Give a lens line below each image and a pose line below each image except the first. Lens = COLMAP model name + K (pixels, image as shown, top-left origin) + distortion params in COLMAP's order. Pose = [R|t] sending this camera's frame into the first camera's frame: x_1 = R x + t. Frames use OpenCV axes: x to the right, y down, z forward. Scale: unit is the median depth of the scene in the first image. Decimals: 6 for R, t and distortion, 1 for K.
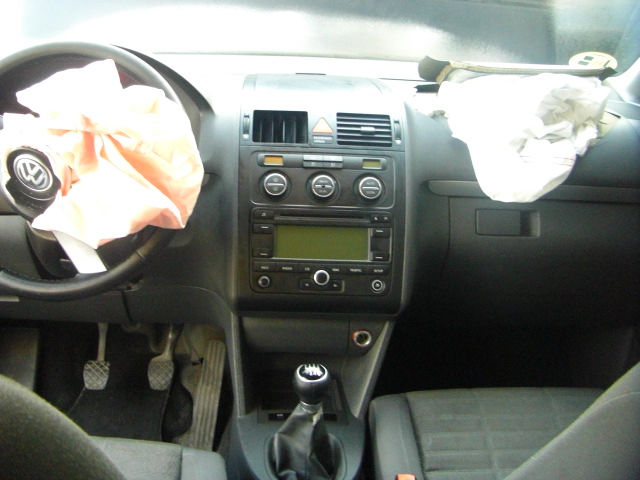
lens RADIAL K [[725.2, 0, 268.2], [0, 725.2, 193.0], [0, 0, 1]] dist [-0.183589, 0.137329]
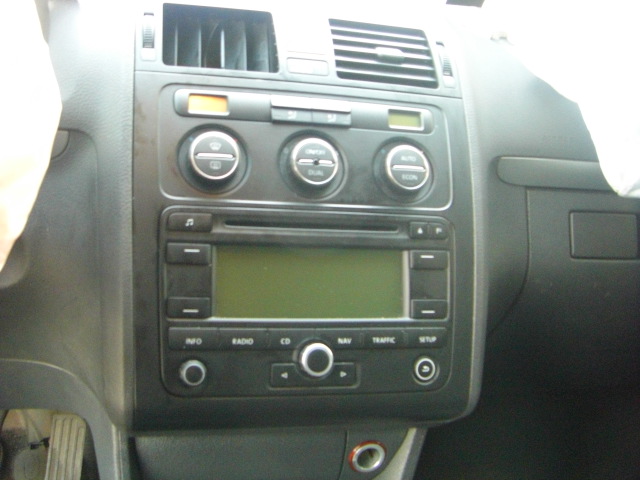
lens RADIAL K [[725.2, 0, 268.2], [0, 725.2, 193.0], [0, 0, 1]] dist [-0.183589, 0.137329]
pose [[0.976890, 0.011745, 0.213417, -0.053490], [-0.015975, 0.999708, 0.018106, 0.002703], [-0.213143, -0.021097, 0.976793, 0.539971]]
